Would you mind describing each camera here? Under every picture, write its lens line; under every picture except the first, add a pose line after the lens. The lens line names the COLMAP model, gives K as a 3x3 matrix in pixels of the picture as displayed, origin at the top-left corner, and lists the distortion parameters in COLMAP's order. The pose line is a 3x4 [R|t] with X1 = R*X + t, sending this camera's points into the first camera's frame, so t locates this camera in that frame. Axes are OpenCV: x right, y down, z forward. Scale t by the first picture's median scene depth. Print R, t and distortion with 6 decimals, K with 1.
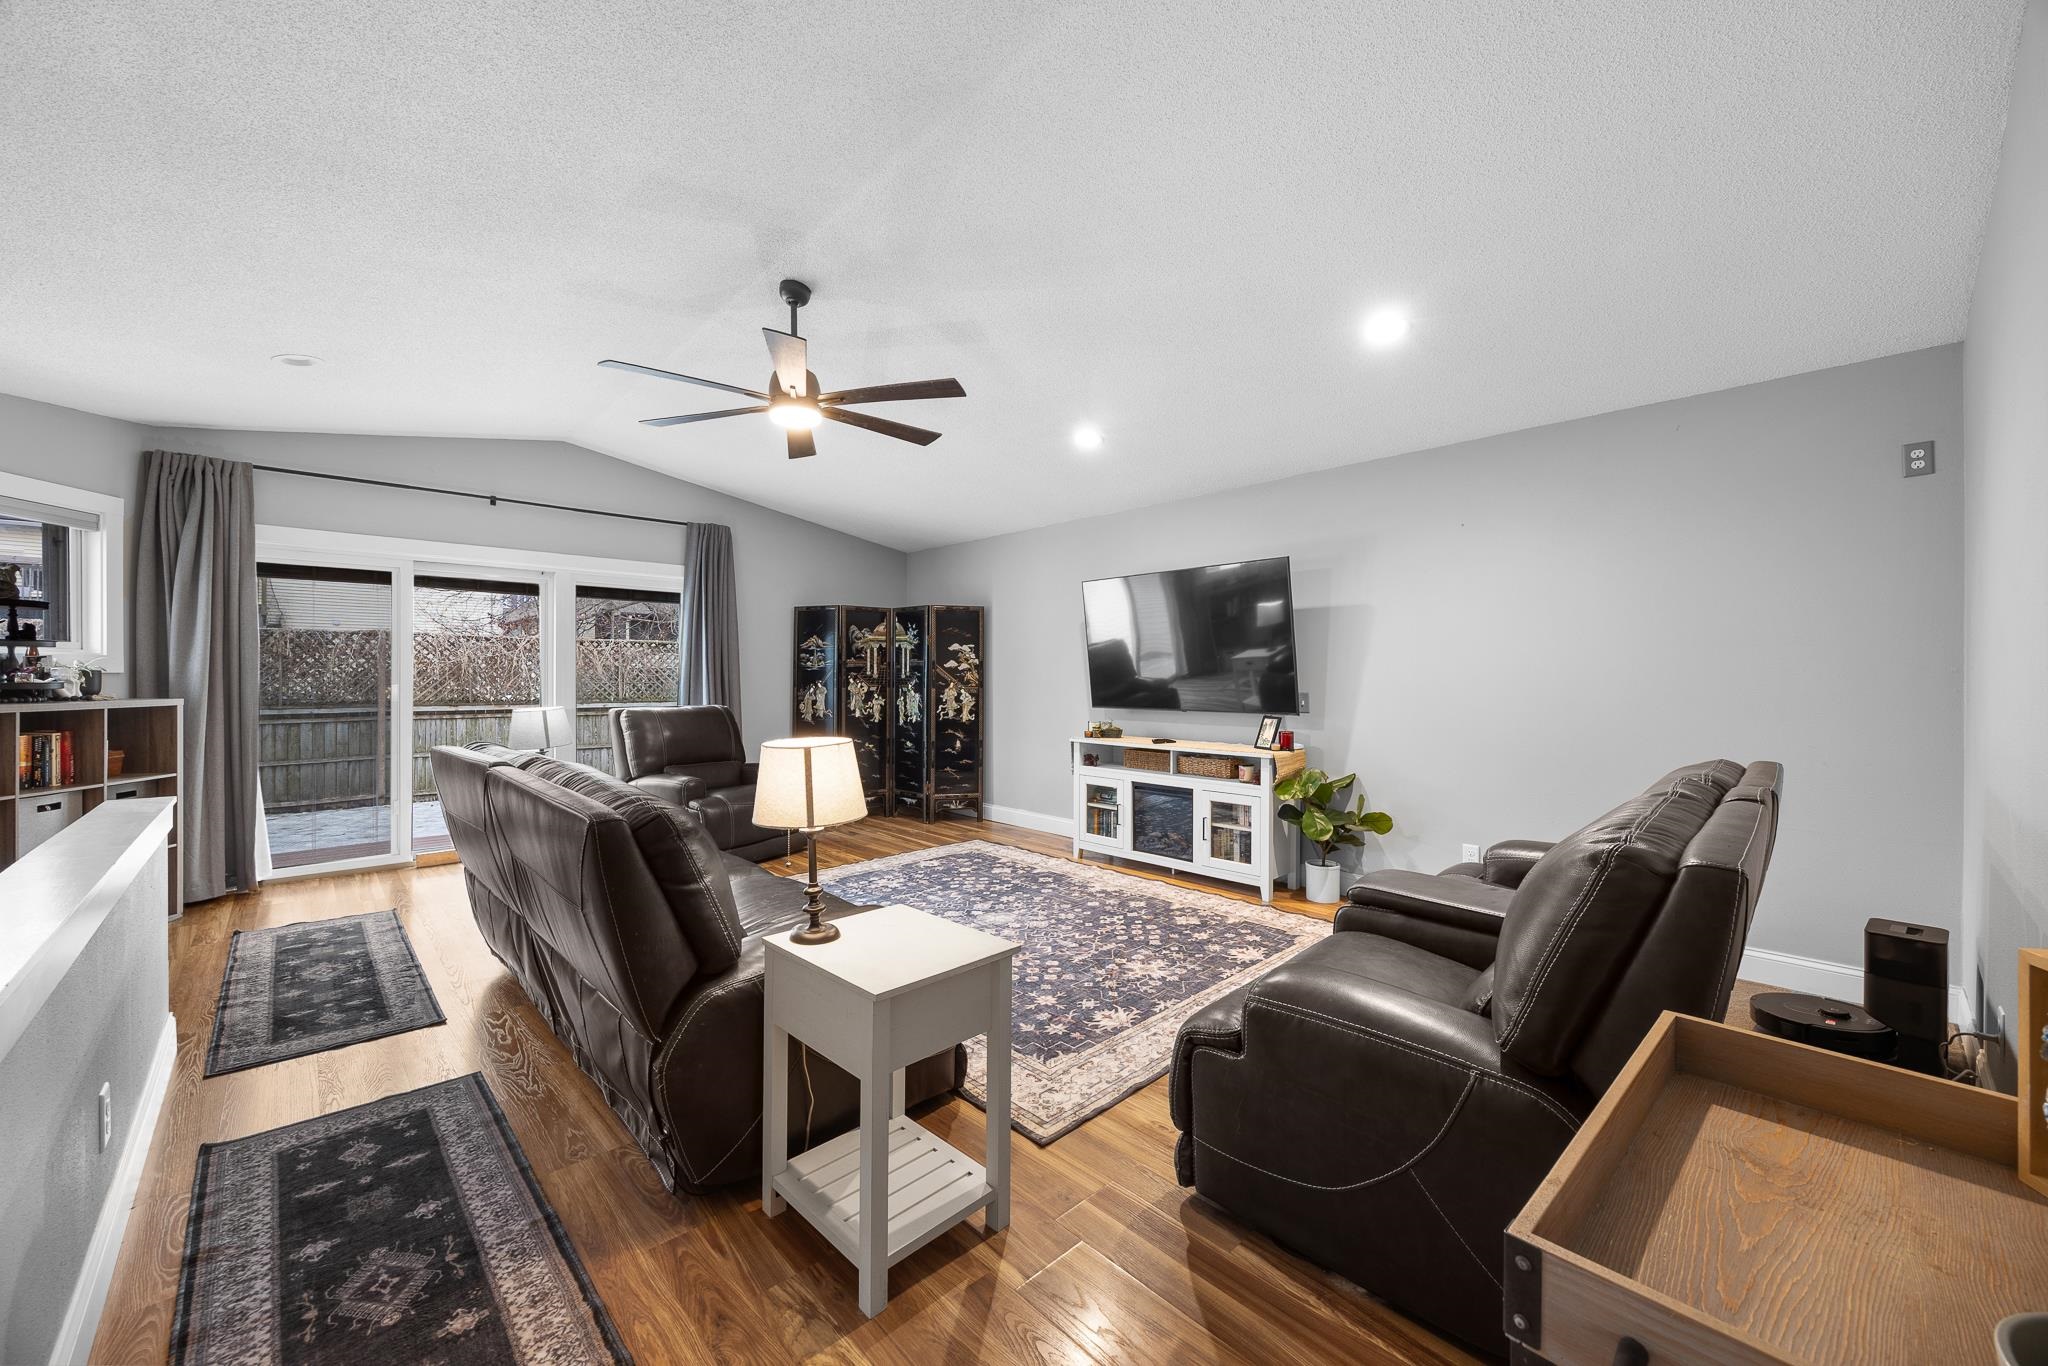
lens RADIAL K [[779.3, 0, 1016.6], [0, 779.3, 676.1], [0, 0, 1]] dist [-0.000119, 0.000048]
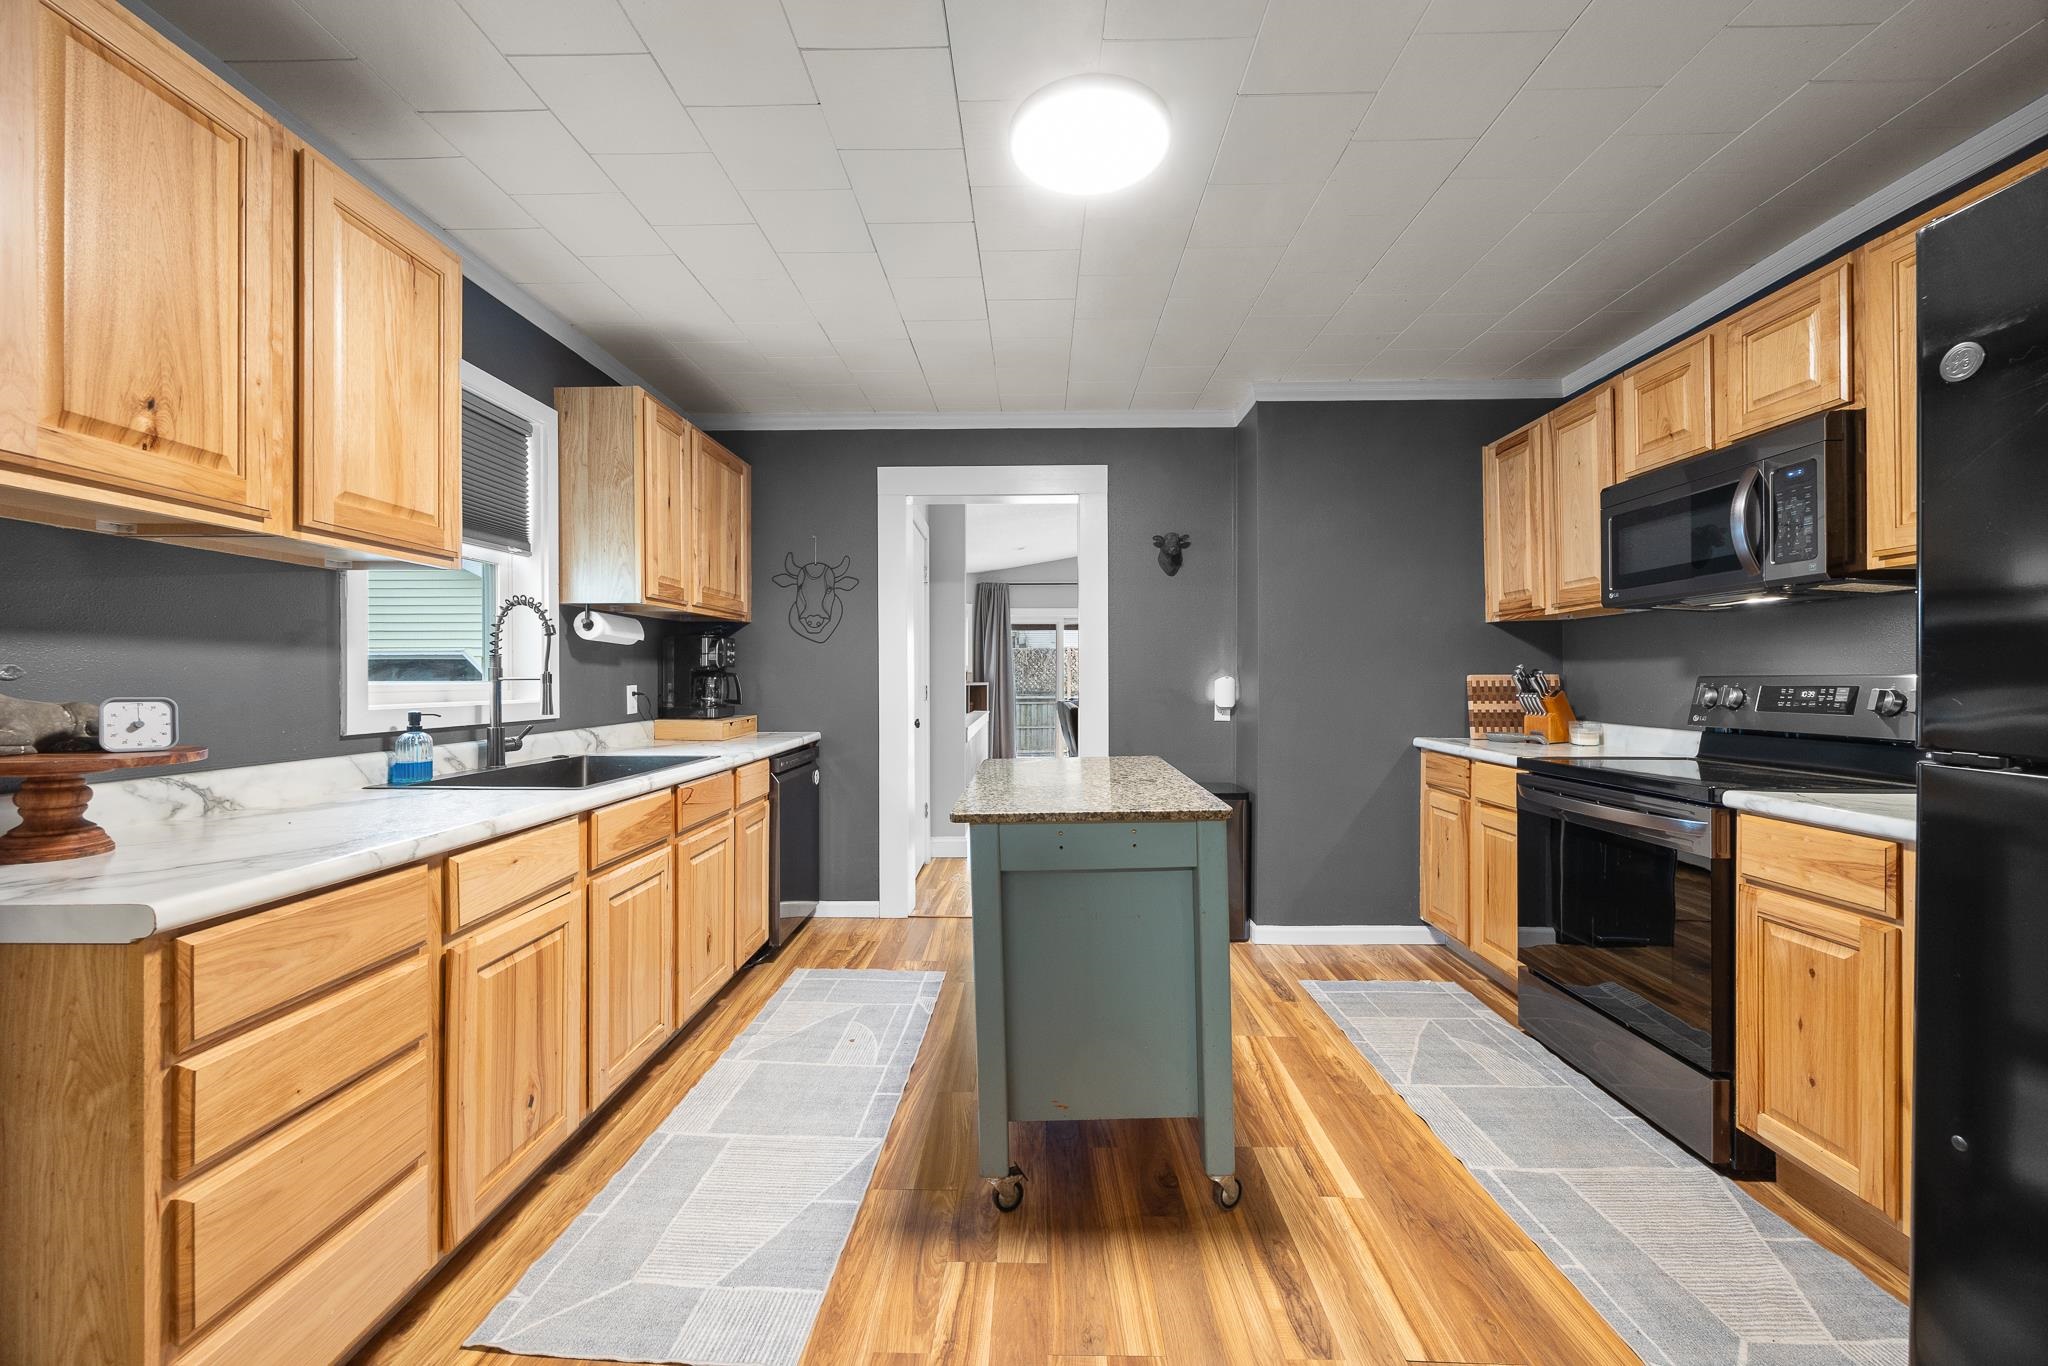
lens RADIAL K [[791.4, 0, 1014.8], [0, 791.4, 676.0], [0, 0, 1]] dist [-0.001103, 0.000025]
pose [[0.715031, -0.004388, -0.699079, 0.702085], [0.001141, 0.999986, -0.005110, 0.020221], [0.699092, 0.002856, 0.715026, -0.694439]]
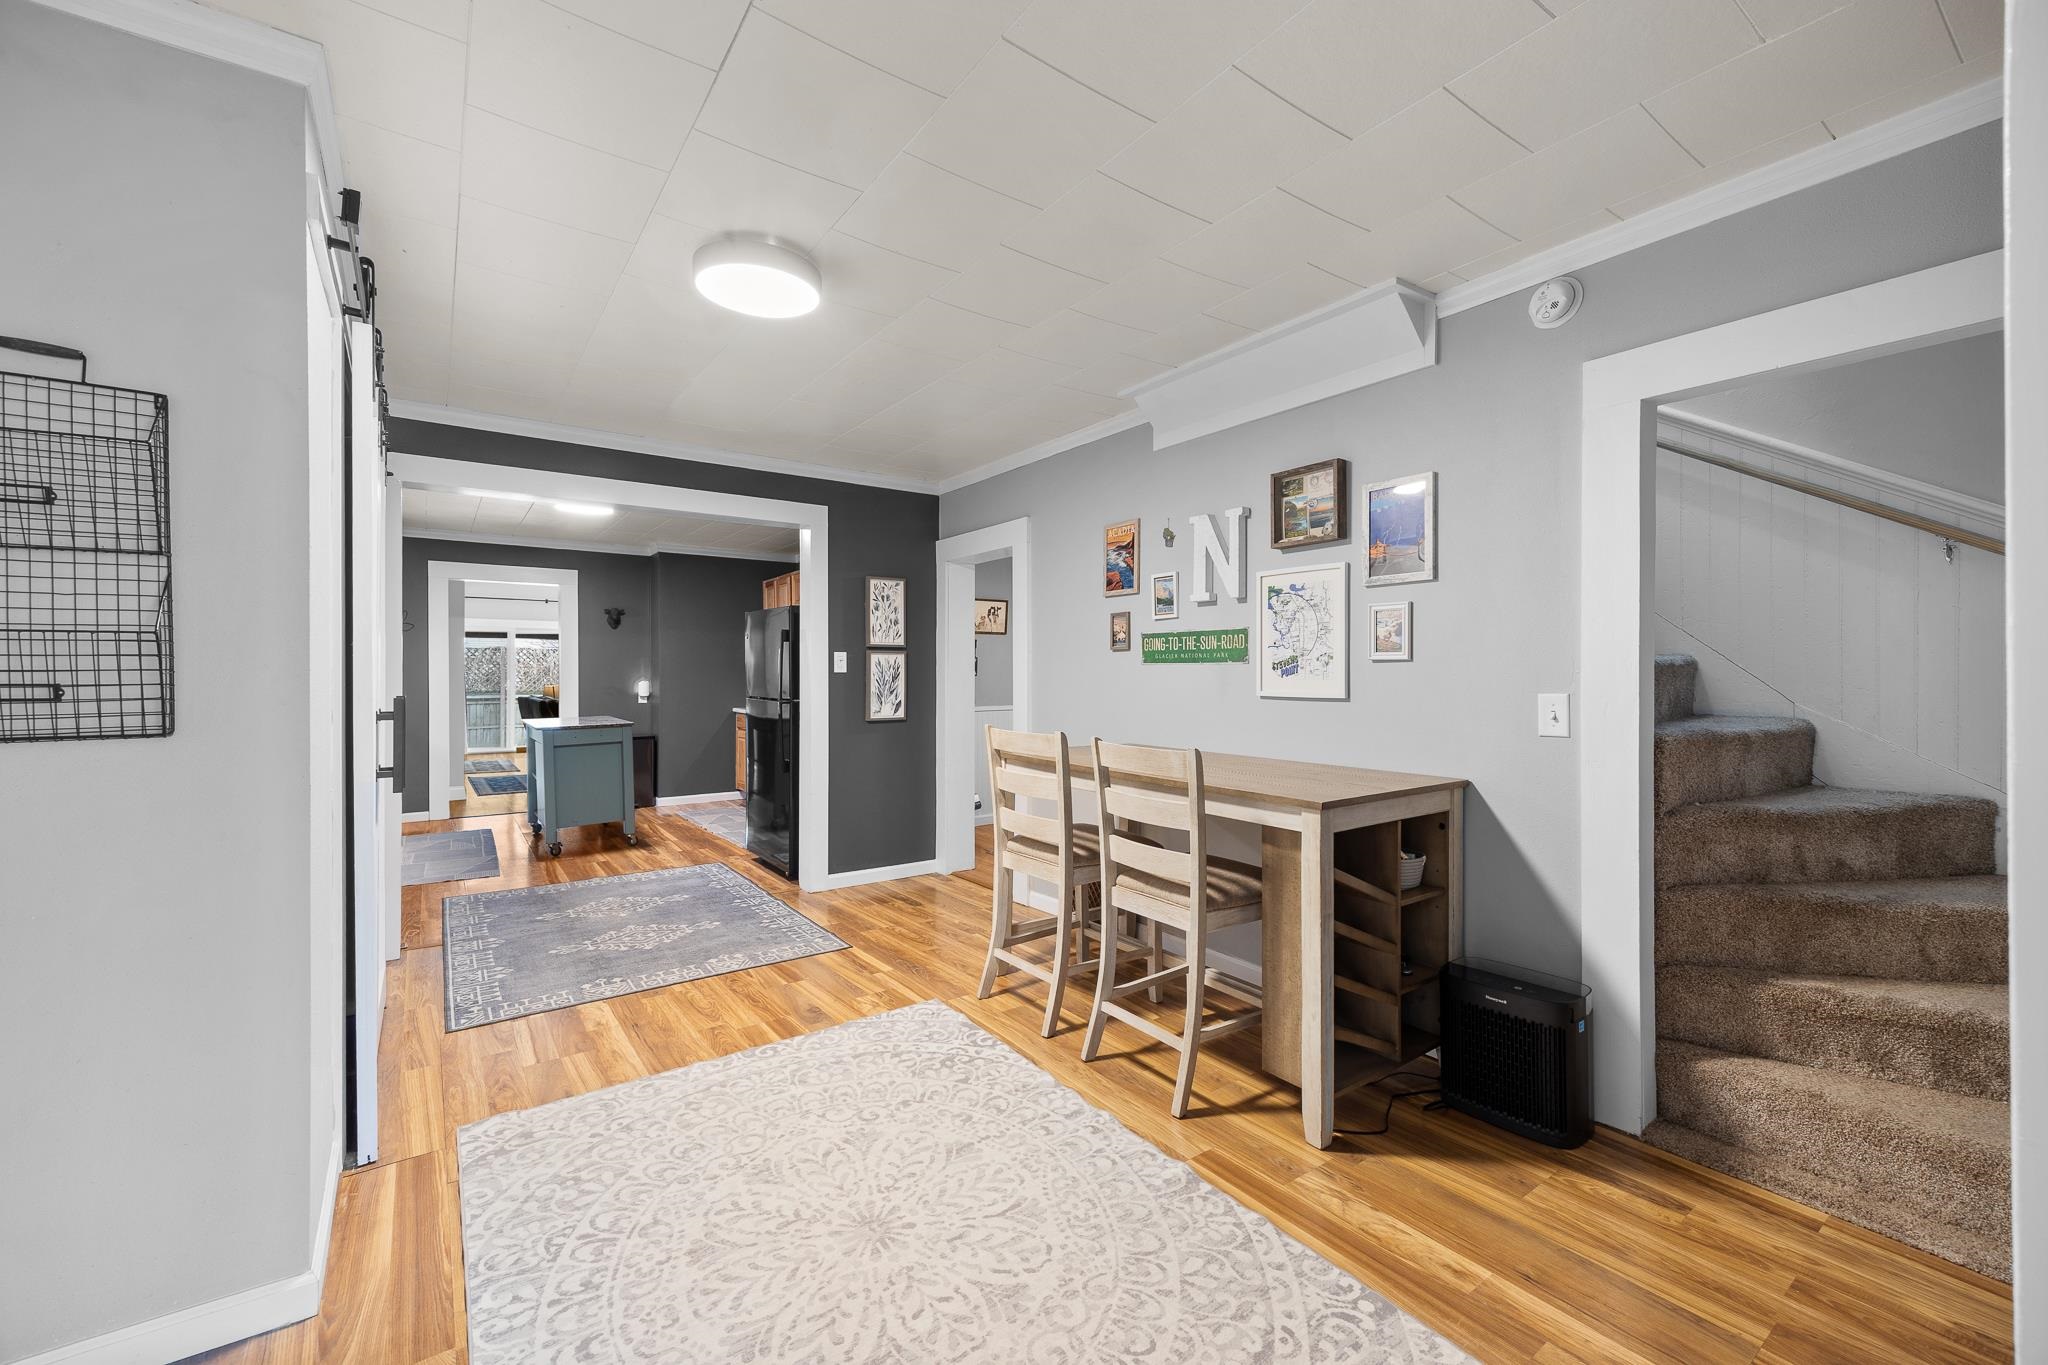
lens RADIAL K [[819.9, 0, 1033.9], [0, 819.9, 678.0], [0, 0, 1]] dist [0.001313, 0.000086]
pose [[0.994201, -0.000383, -0.107542, 1.313425], [0.000637, 0.999997, 0.002333, 0.006619], [0.107540, -0.002388, 0.994198, -1.624166]]
